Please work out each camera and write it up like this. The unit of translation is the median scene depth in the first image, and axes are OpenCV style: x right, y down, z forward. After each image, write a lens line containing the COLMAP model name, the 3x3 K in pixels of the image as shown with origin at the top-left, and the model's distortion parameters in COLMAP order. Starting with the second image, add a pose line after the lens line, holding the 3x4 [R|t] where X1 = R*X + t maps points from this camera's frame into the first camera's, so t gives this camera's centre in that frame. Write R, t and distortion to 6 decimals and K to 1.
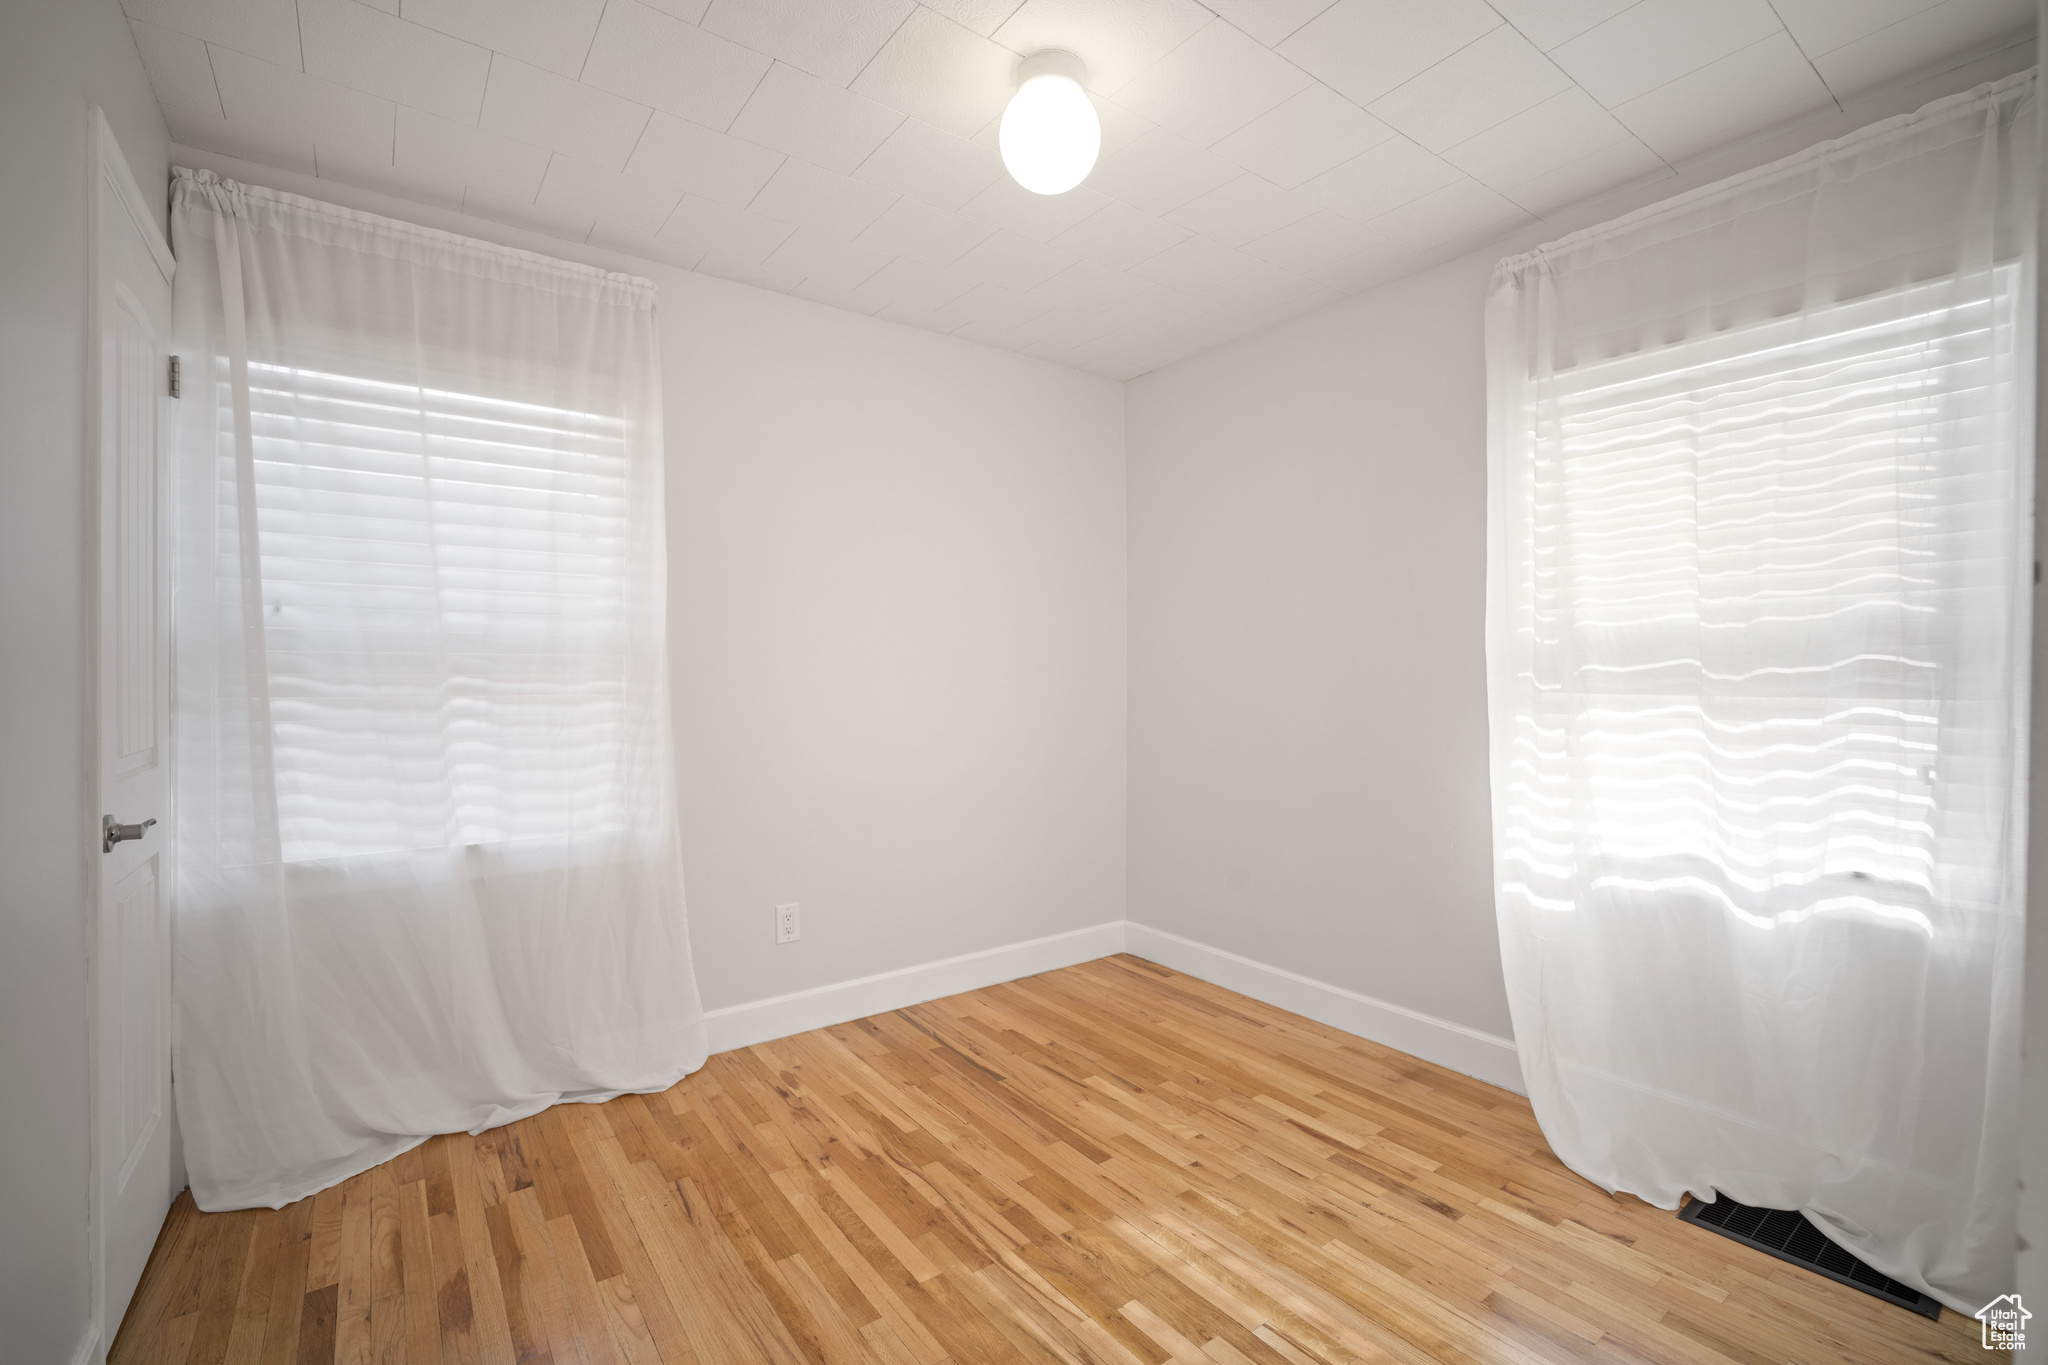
lens RADIAL K [[890.6, 0, 1021.0], [0, 890.6, 672.8], [0, 0, 1]] dist [-0.021861, 0.000791]
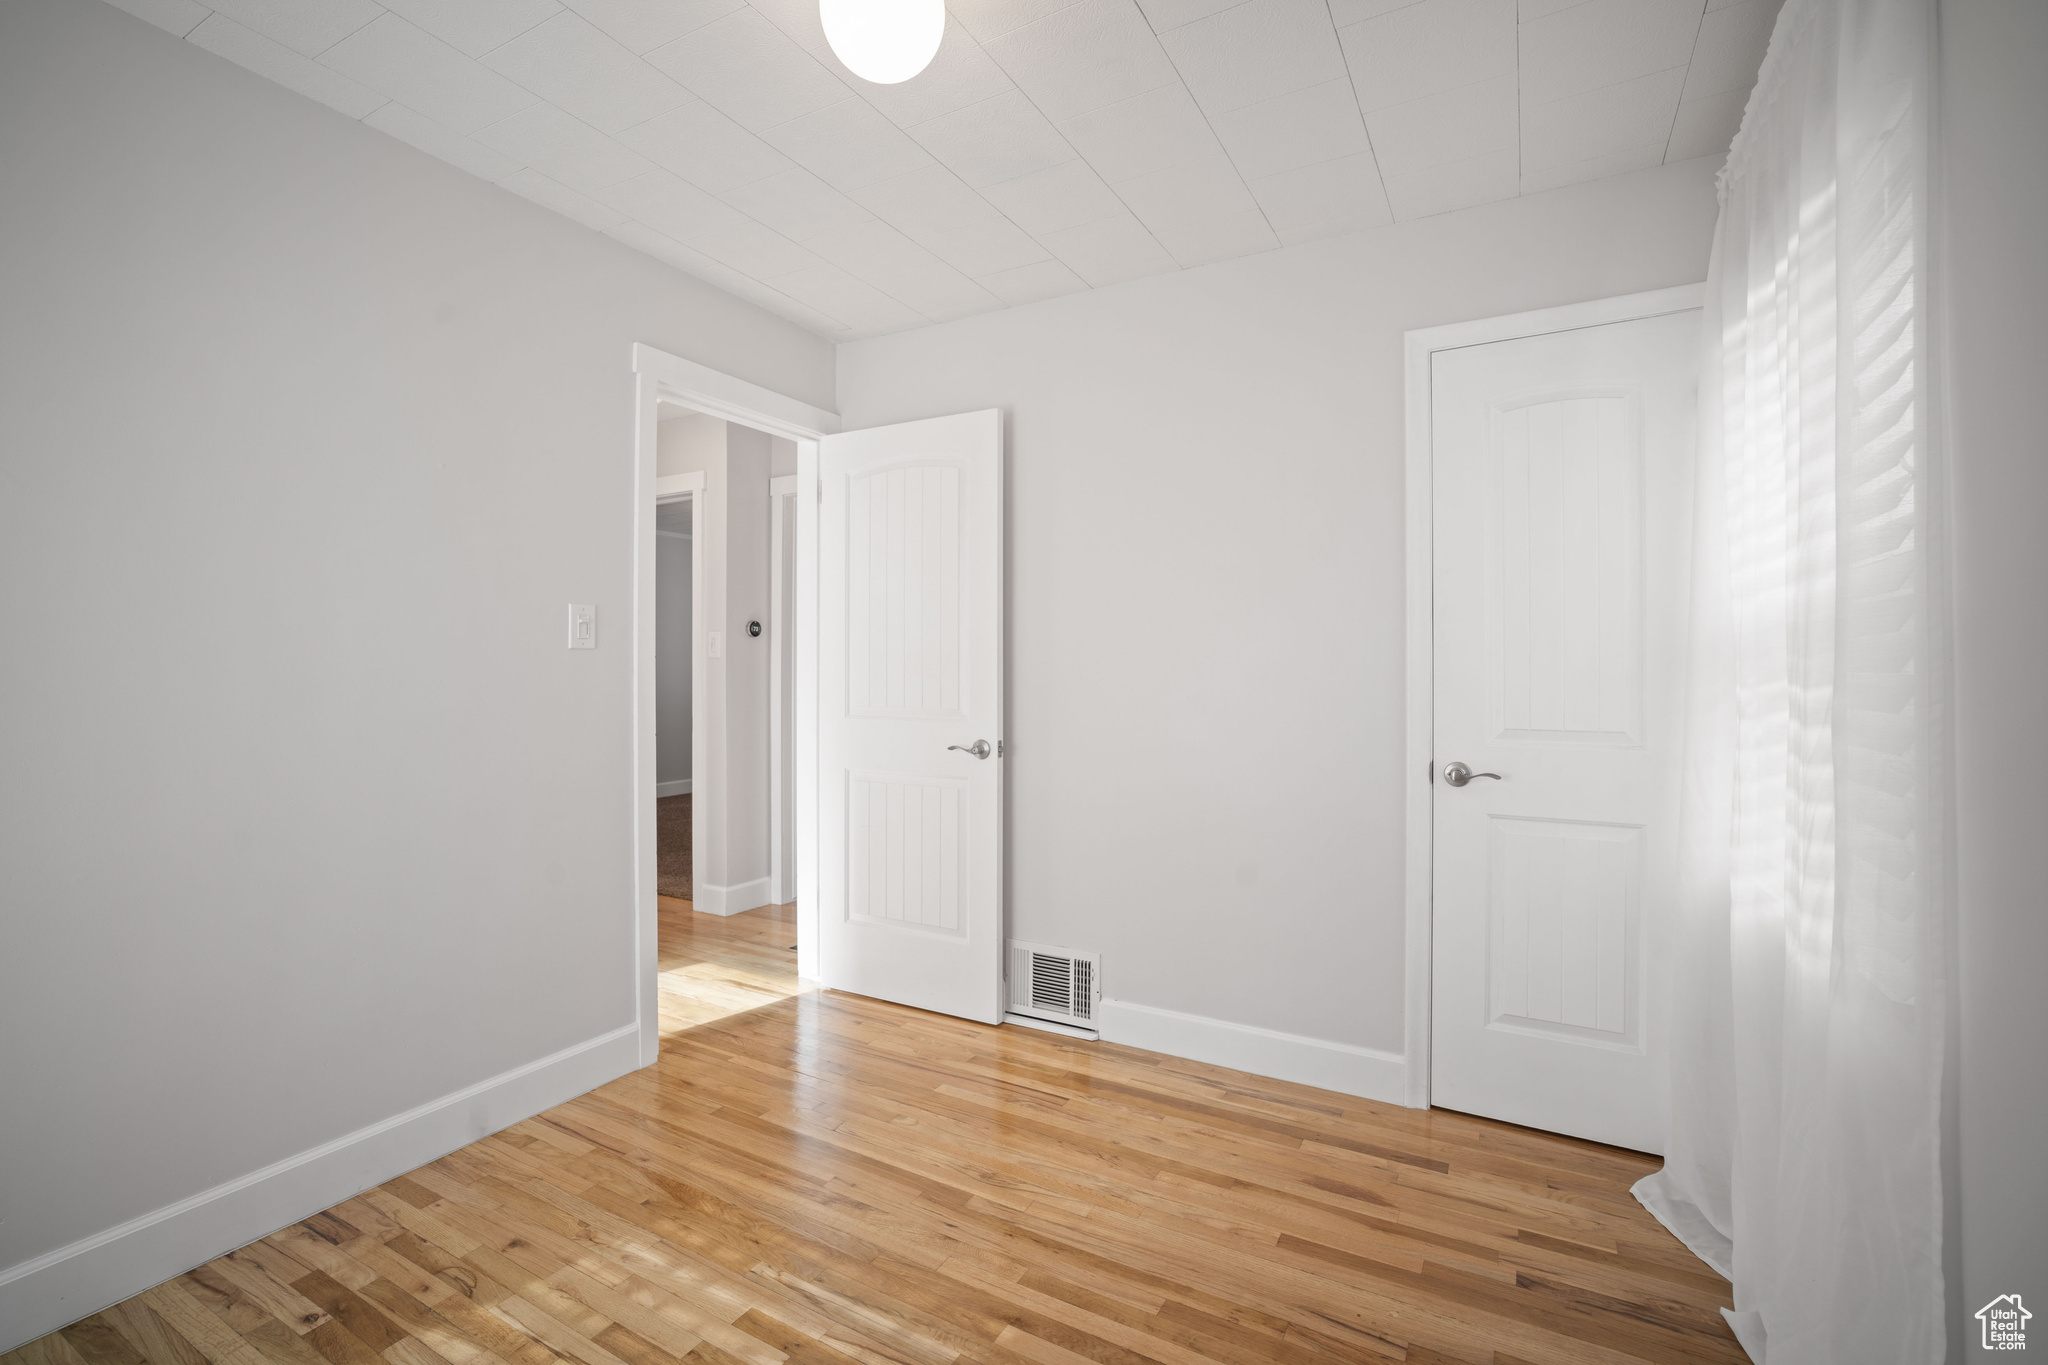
lens RADIAL K [[890.6, 0, 1021.0], [0, 890.6, 672.8], [0, 0, 1]] dist [-0.021861, 0.000791]
pose [[-0.916611, -0.002552, -0.399772, 0.246864], [-0.002579, 0.999997, -0.000470, 0.006382], [0.399771, 0.000600, -0.916615, 1.869942]]
